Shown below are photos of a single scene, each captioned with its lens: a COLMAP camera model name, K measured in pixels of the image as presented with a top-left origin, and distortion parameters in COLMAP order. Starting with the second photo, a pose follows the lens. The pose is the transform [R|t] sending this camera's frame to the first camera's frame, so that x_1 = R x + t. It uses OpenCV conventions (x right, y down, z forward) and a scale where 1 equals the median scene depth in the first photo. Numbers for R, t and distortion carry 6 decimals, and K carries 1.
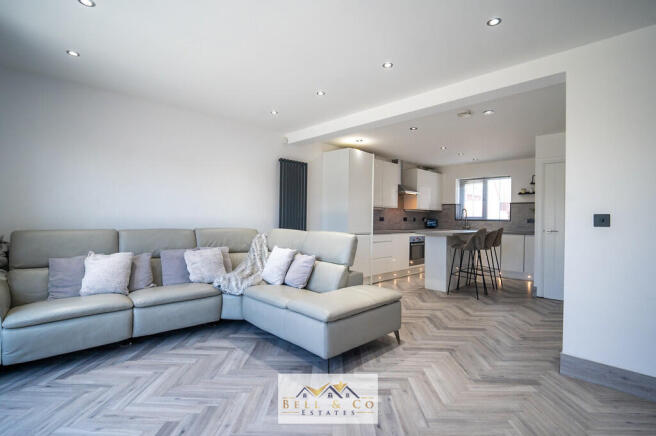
lens RADIAL K [[311.4, 0, 328.0], [0, 311.4, 218.0], [0, 0, 1]] dist [-0.001539, -0.000354]
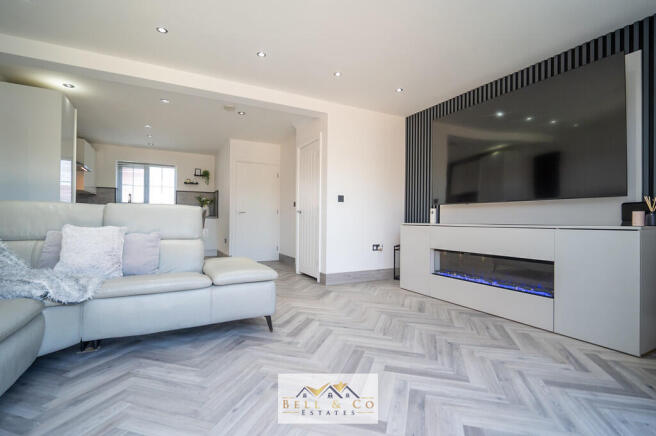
lens RADIAL K [[311.4, 0, 328.0], [0, 311.4, 218.0], [0, 0, 1]] dist [-0.001539, -0.000354]
pose [[0.286740, -0.008459, 0.957971, -0.417523], [-0.003470, 0.999945, 0.009868, 0.046643], [-0.958002, -0.006154, 0.286695, 0.220015]]
